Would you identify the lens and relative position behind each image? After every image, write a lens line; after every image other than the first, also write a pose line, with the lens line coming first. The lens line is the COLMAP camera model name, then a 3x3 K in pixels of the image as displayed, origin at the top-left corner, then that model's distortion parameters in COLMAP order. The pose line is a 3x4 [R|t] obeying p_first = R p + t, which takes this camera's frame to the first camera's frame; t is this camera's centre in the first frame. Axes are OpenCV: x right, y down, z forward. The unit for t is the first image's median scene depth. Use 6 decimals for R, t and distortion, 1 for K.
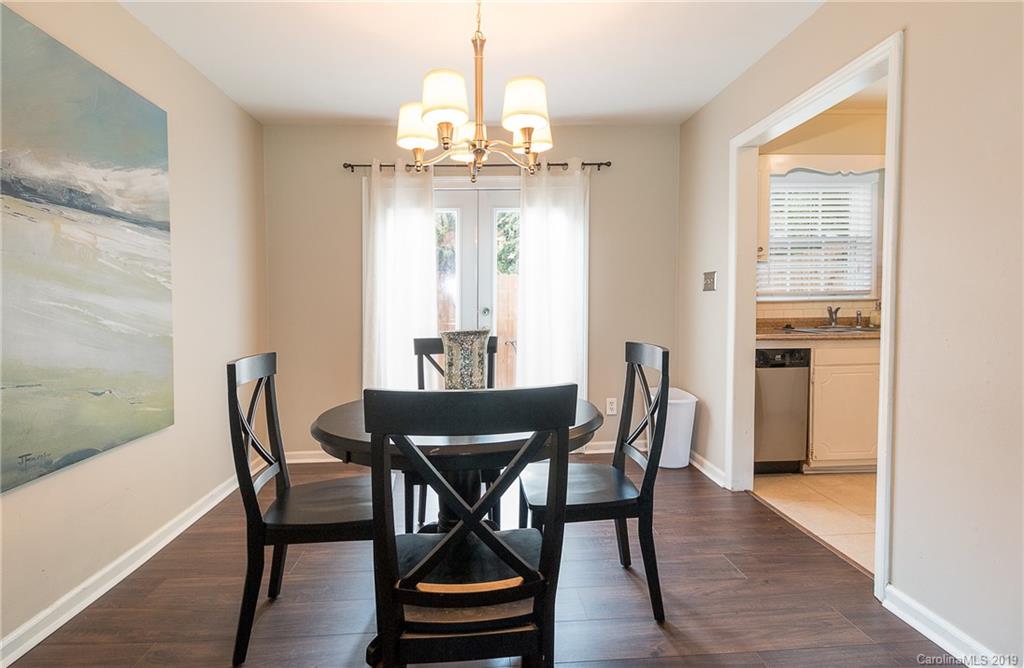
lens RADIAL K [[542.6, 0, 509.4], [0, 542.6, 326.8], [0, 0, 1]] dist [0.005665, 0.000444]
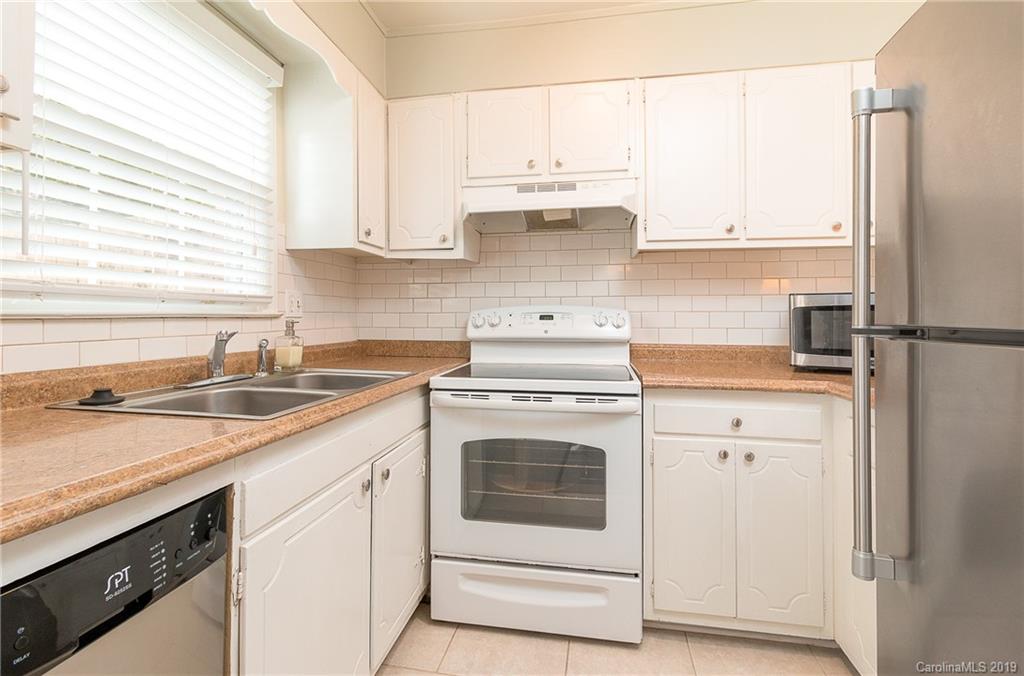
lens RADIAL K [[468.3, 0, 507.2], [0, 468.3, 311.0], [0, 0, 1]] dist [0.000341, -0.000332]
pose [[0.254305, 0.019252, 0.966932, 0.307084], [0.031519, 0.999106, -0.028183, -0.034281], [-0.966610, 0.037644, 0.253471, 0.695871]]
